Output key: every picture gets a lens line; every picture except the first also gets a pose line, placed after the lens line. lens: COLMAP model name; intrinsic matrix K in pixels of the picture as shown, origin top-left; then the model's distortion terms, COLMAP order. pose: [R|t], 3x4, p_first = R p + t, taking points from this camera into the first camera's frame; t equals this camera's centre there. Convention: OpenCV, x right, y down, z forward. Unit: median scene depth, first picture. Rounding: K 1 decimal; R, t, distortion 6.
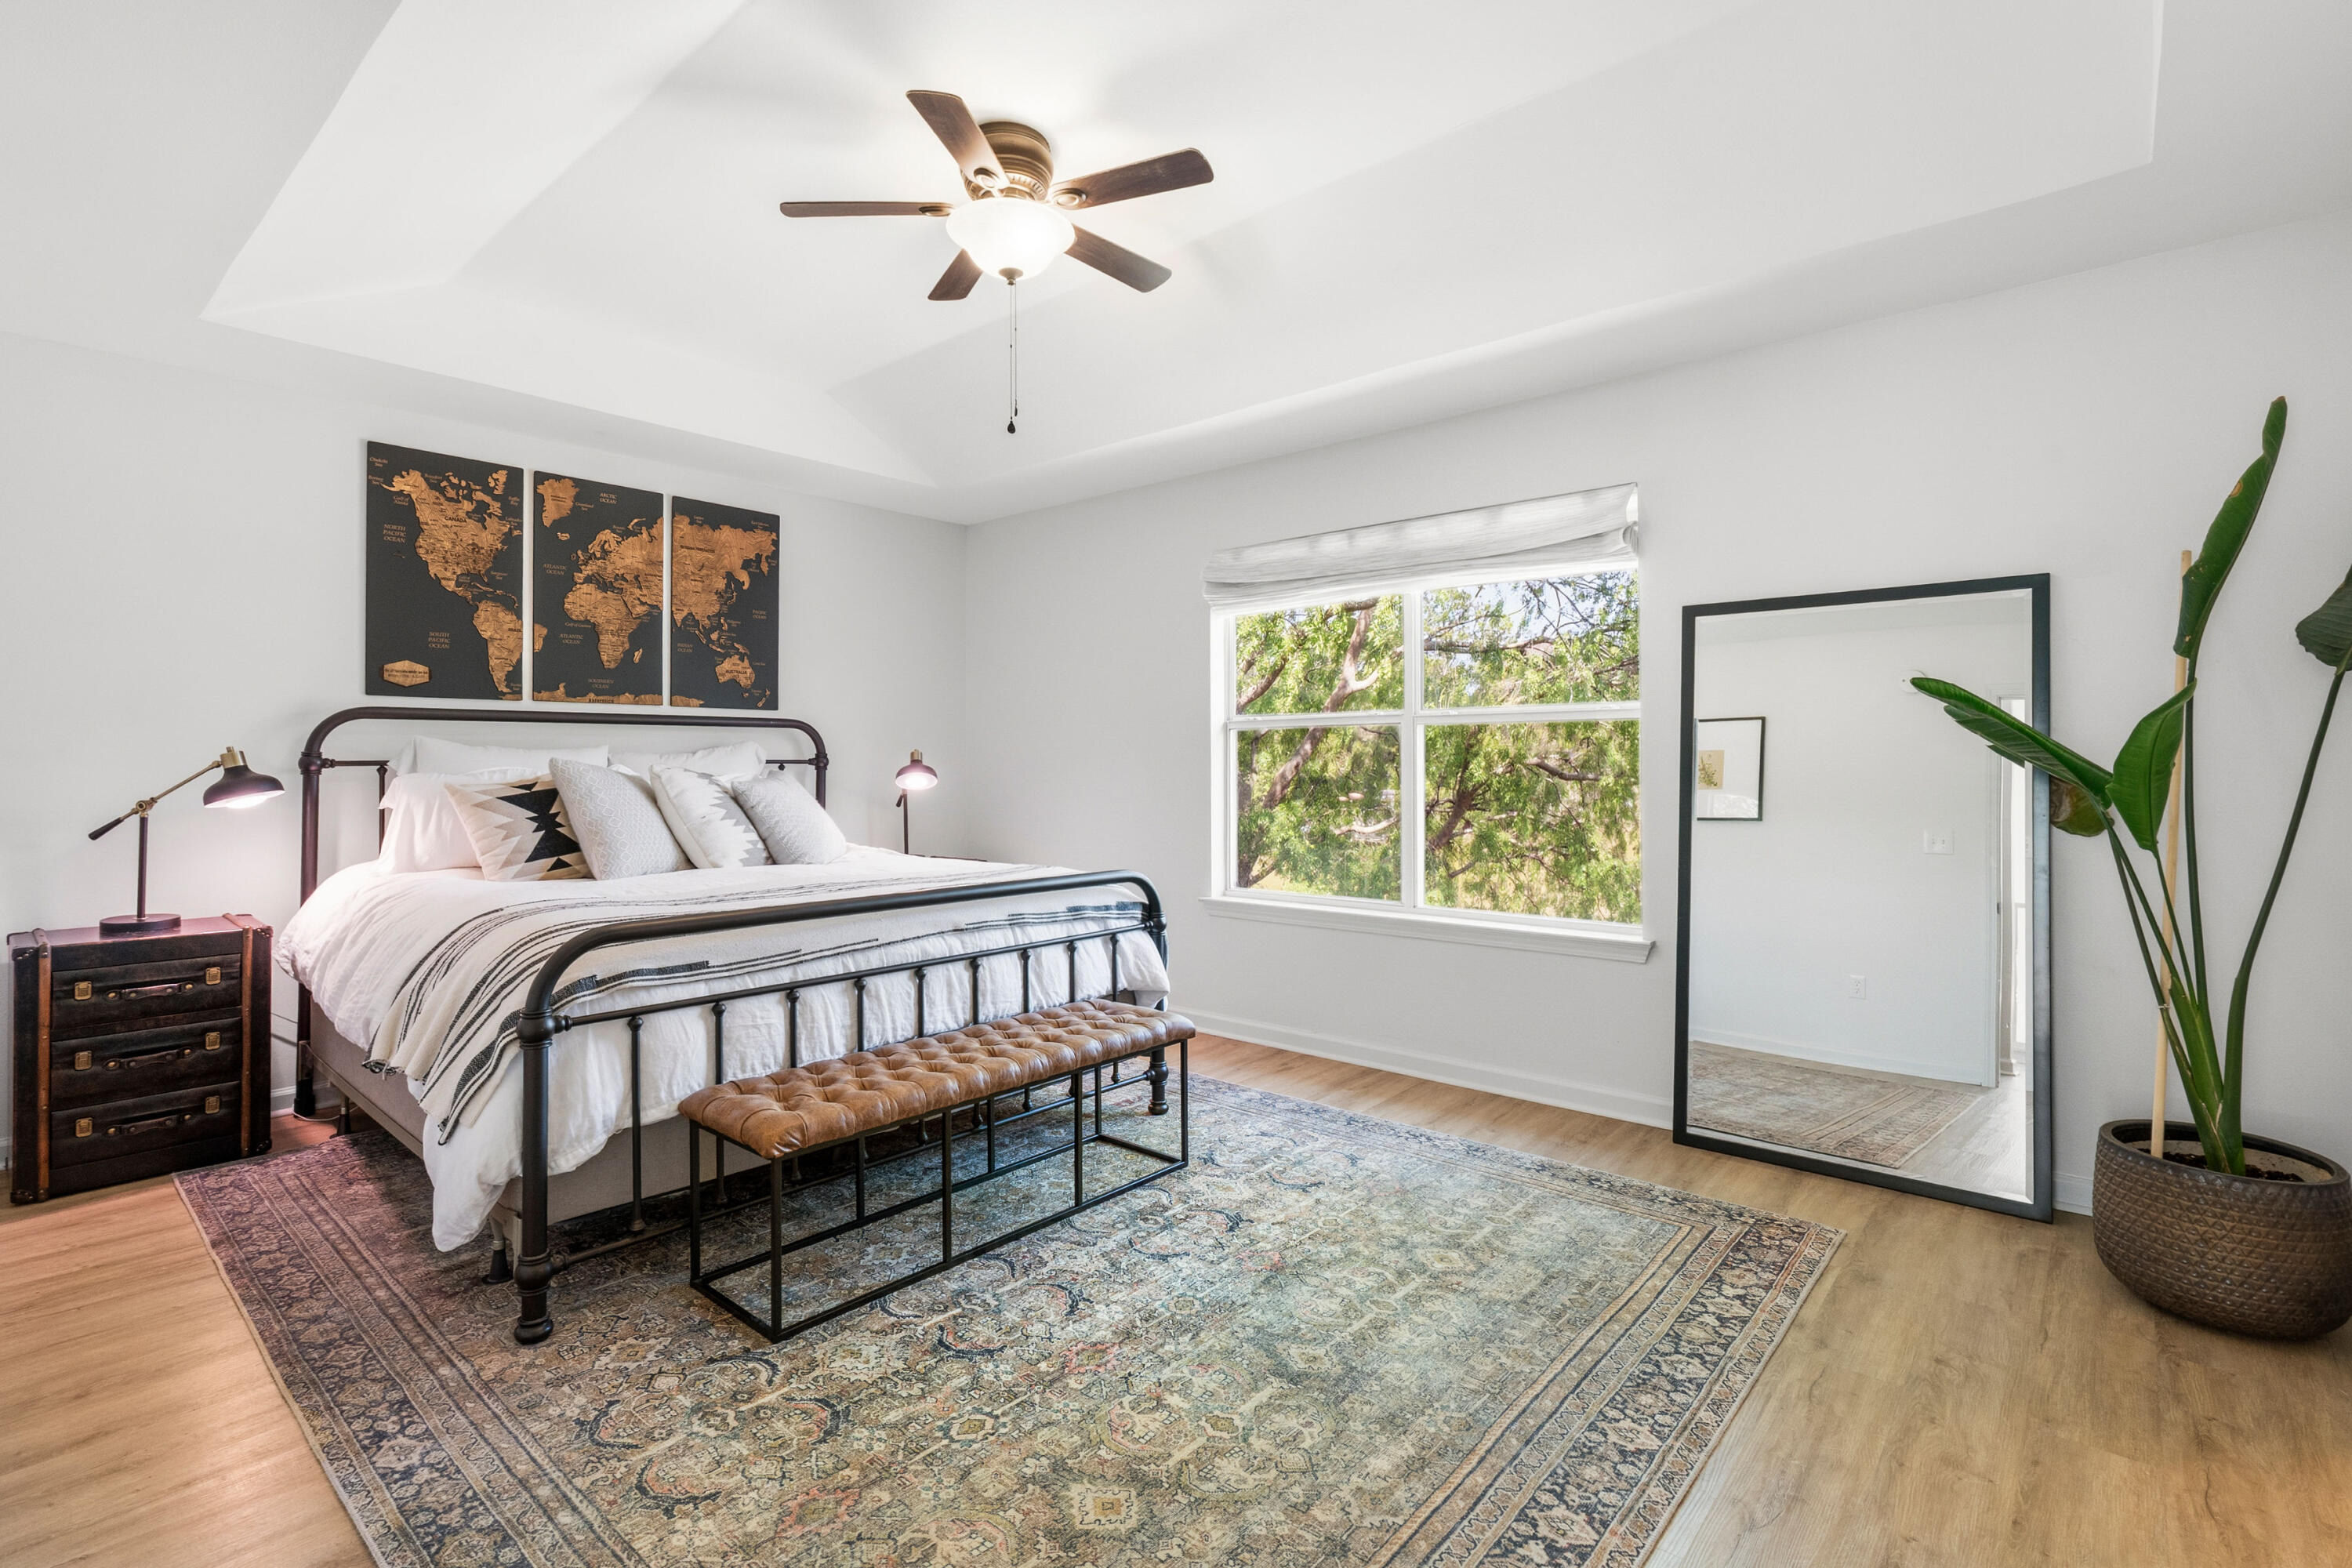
lens RADIAL K [[1092.6, 0, 1172.4], [0, 1092.6, 755.1], [0, 0, 1]] dist [-0.001297, -0.000035]
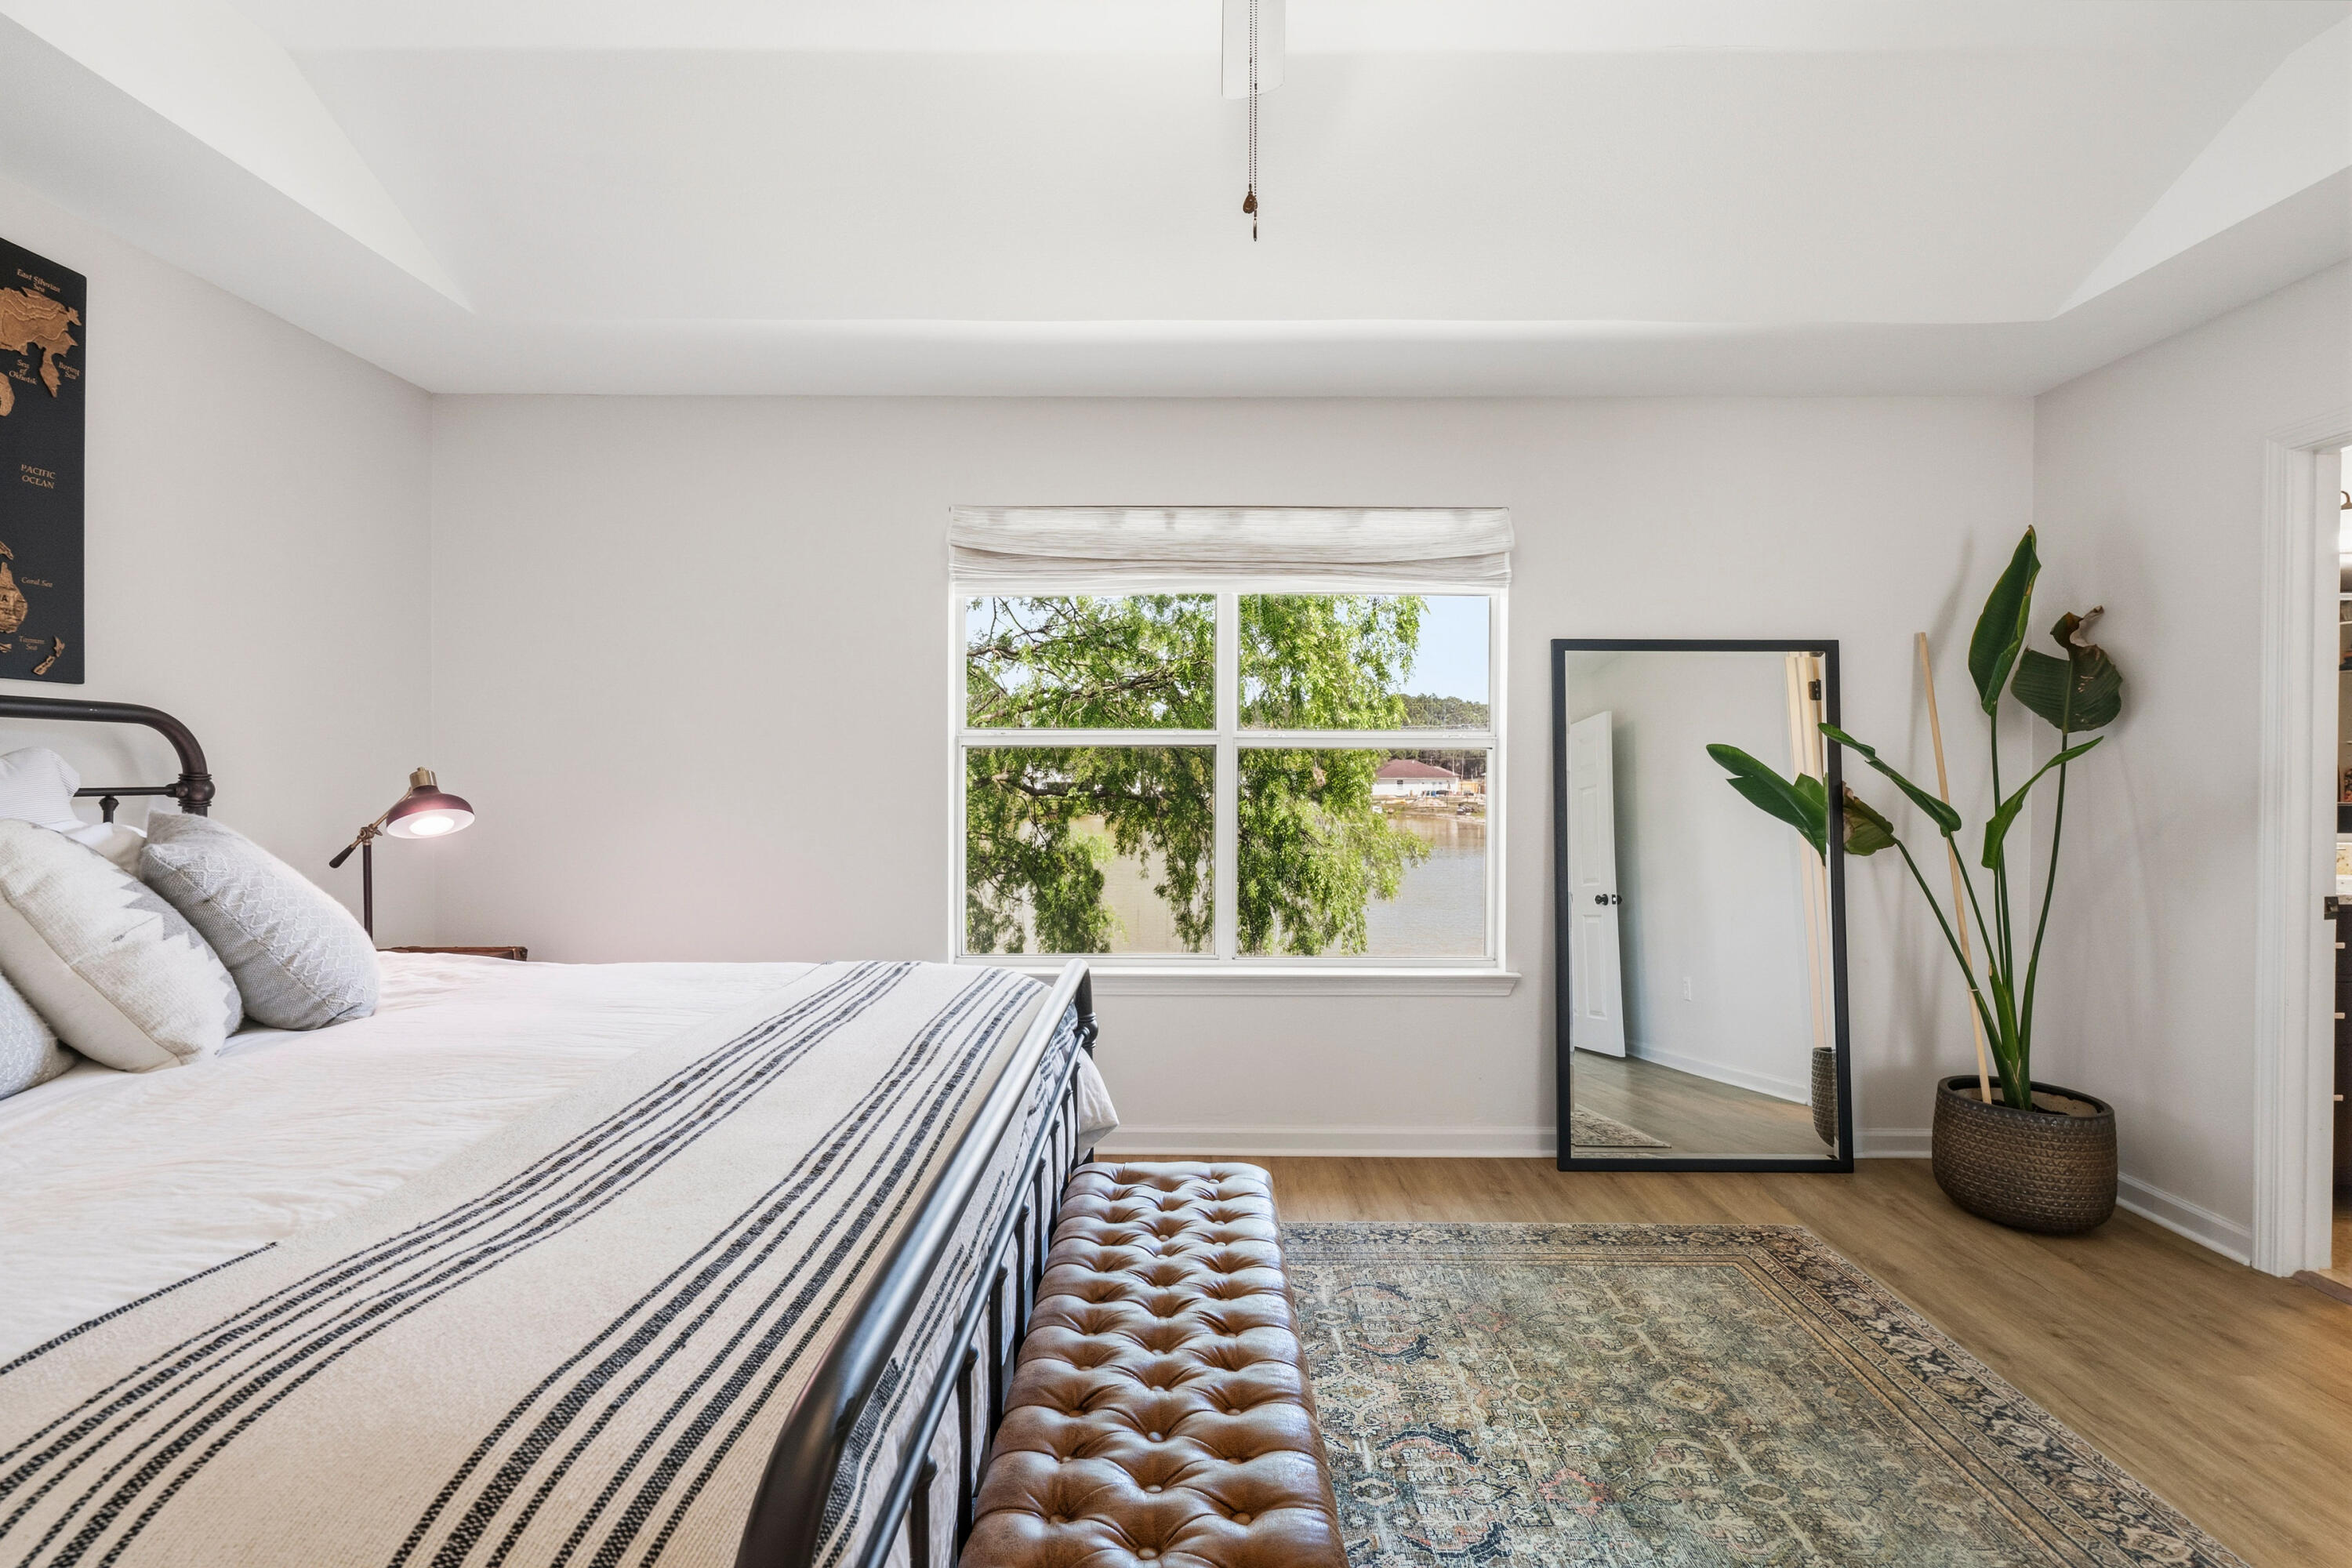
lens RADIAL K [[1057.1, 0, 1176.0], [0, 1057.1, 784.0], [0, 0, 1]] dist [0.000900, -0.000378]
pose [[0.757777, -0.001549, 0.652512, -0.455844], [-0.010252, 0.999845, 0.014280, -0.013263], [-0.652433, -0.017511, 0.757644, 0.507259]]
